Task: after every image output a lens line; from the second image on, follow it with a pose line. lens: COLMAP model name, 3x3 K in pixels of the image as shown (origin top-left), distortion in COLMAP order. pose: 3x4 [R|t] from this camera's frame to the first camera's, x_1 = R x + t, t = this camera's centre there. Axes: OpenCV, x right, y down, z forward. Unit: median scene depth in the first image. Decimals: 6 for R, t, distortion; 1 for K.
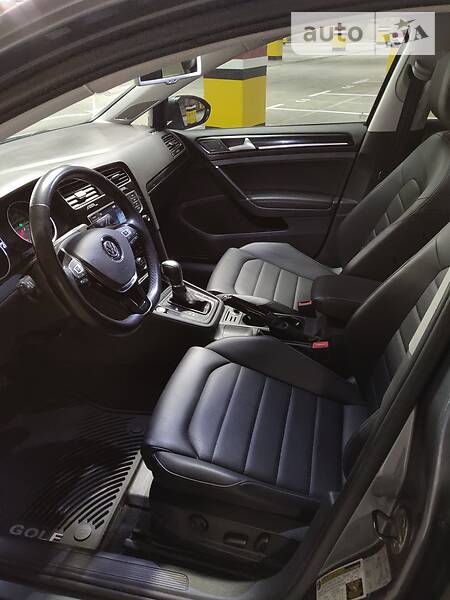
lens RADIAL K [[465.6, 0, 210.4], [0, 465.6, 325.7], [0, 0, 1]] dist [-0.016887, 0.061259]
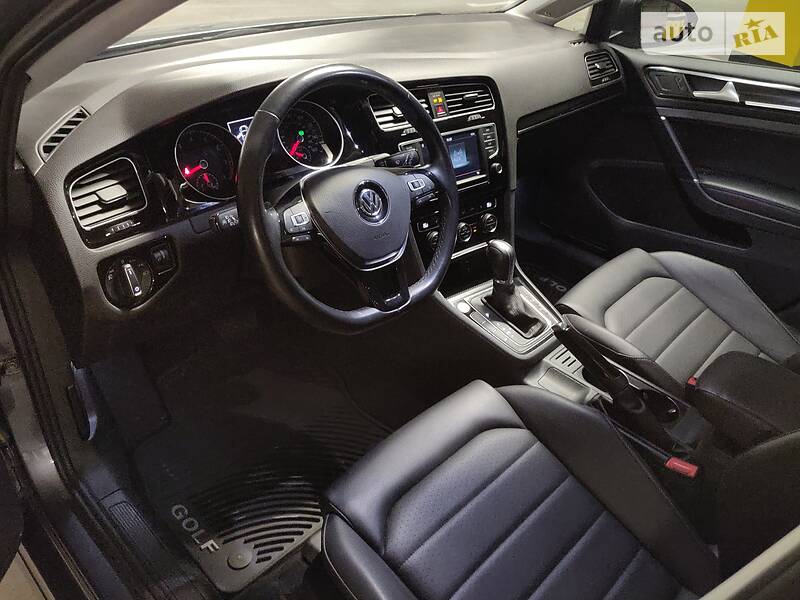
lens RADIAL K [[620.8, 0, 401.0], [0, 620.8, 305.0], [0, 0, 1]] dist [-0.016887, 0.061259]
pose [[0.860937, 0.349271, -0.369861, 0.141134], [-0.338542, 0.936051, 0.095905, -0.091887], [0.379706, 0.042645, 0.924124, 0.152804]]
